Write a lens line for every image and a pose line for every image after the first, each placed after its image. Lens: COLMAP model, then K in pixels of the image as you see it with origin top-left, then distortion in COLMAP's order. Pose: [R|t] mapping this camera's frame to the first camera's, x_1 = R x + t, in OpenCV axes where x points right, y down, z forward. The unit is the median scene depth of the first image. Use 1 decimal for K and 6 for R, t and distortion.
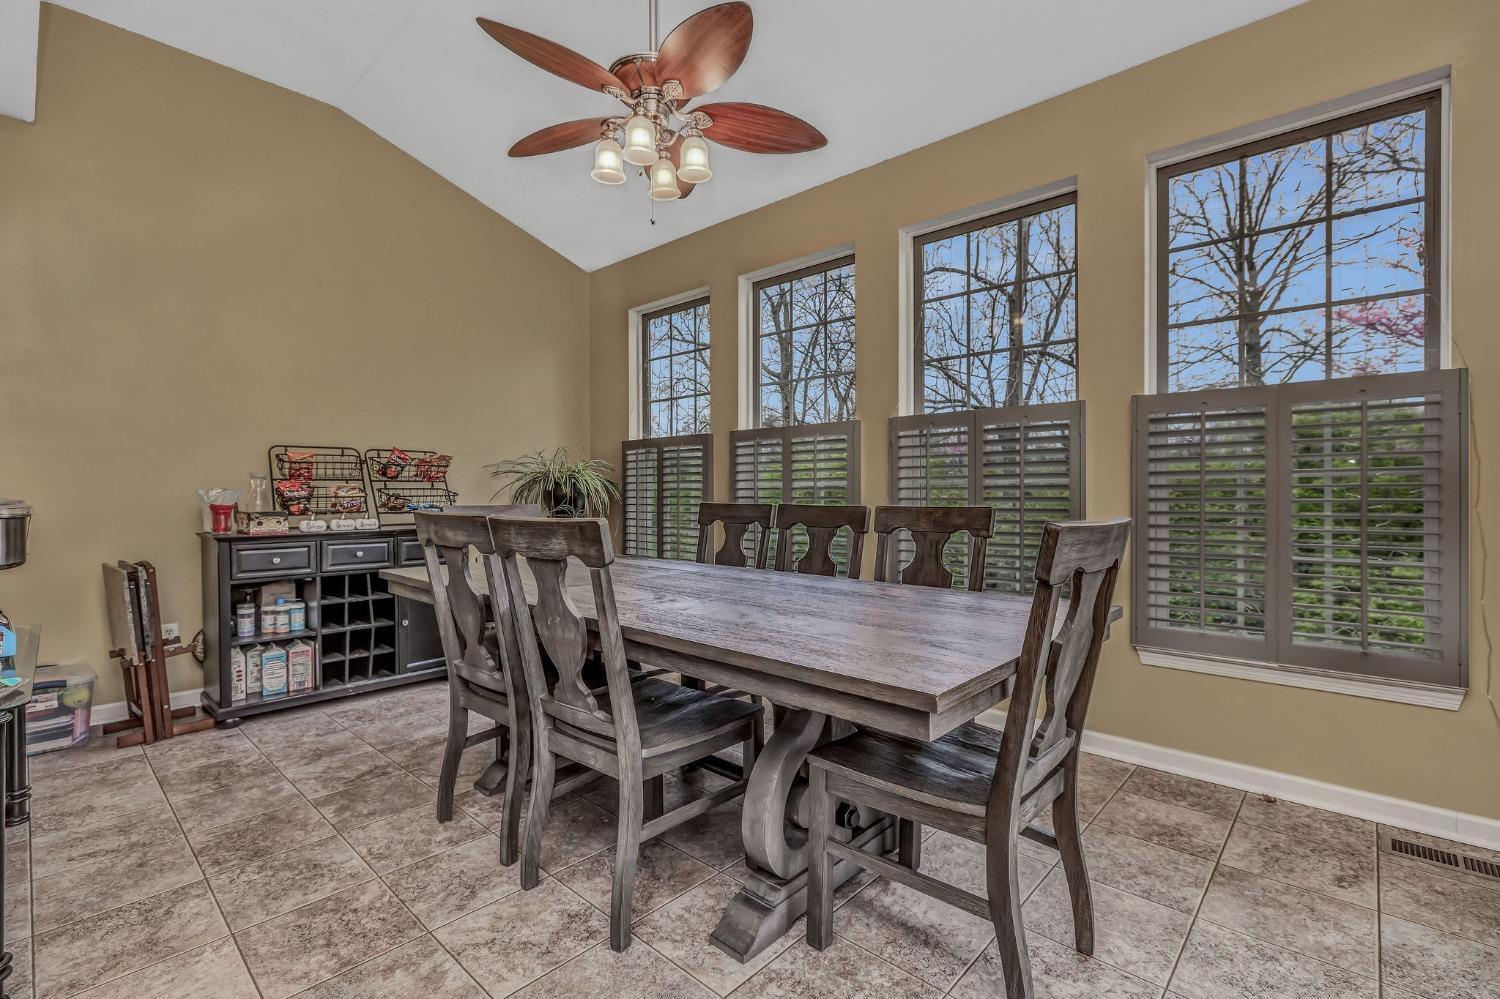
lens RADIAL K [[673.4, 0, 749.6], [0, 673.4, 502.7], [0, 0, 1]] dist [-0.007926, 0.002124]
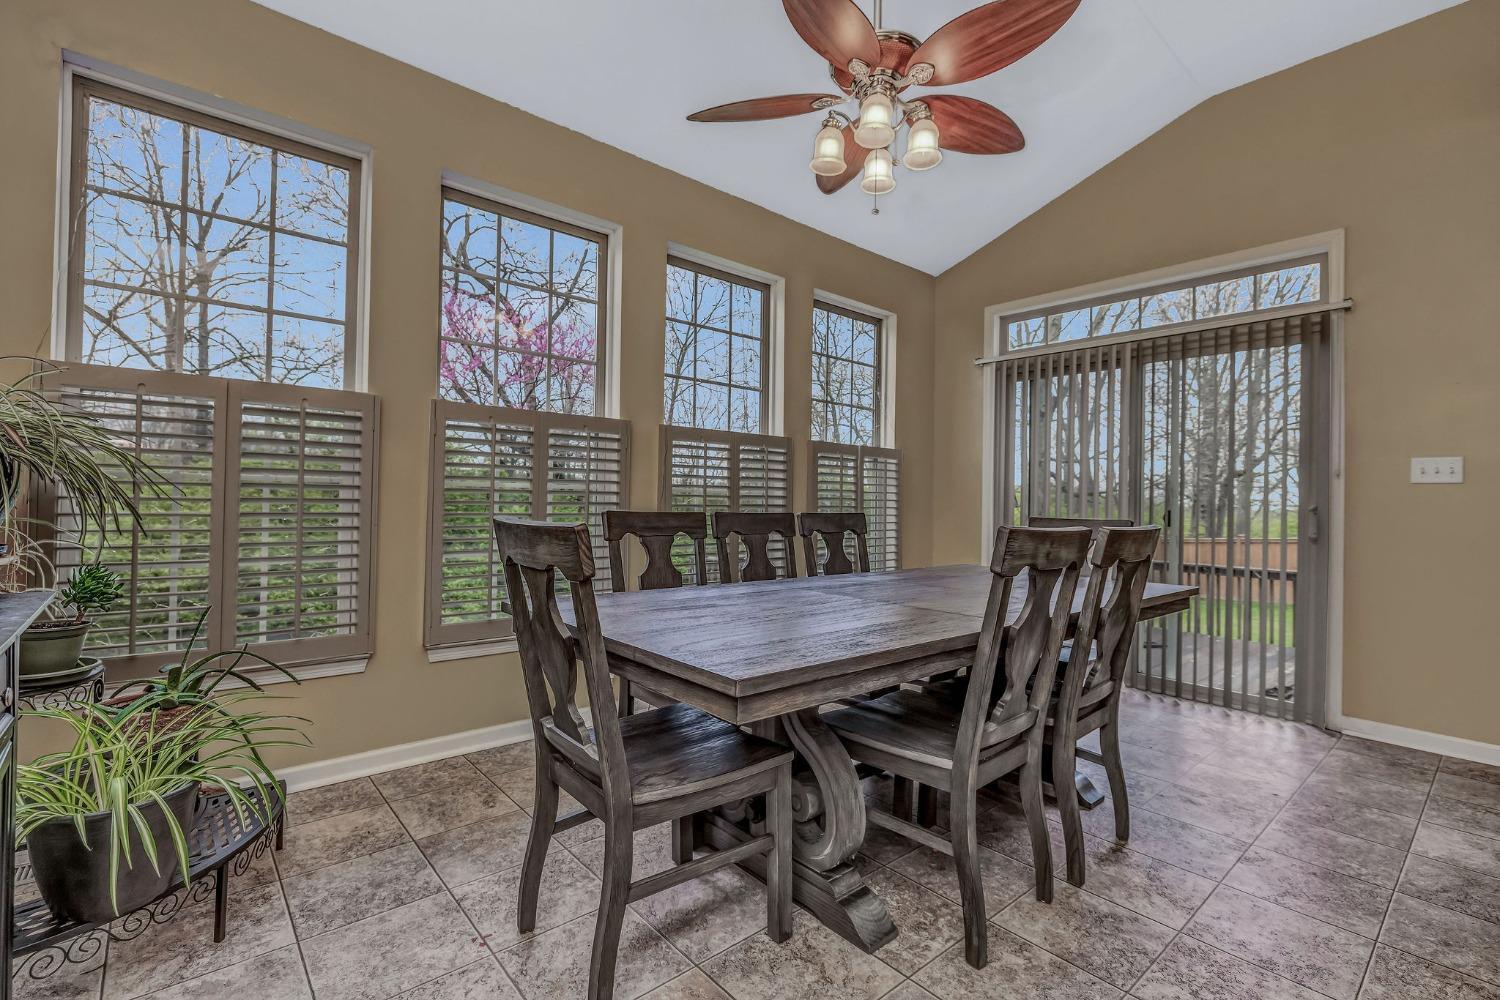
lens RADIAL K [[673.4, 0, 793.5], [0, 673.4, 492.5], [0, 0, 1]] dist [-0.007926, 0.002124]
pose [[0.088021, 0.016040, 0.995989, -0.799337], [-0.006194, 0.999860, -0.015555, -0.010249], [-0.996099, -0.004800, 0.088108, 0.754706]]
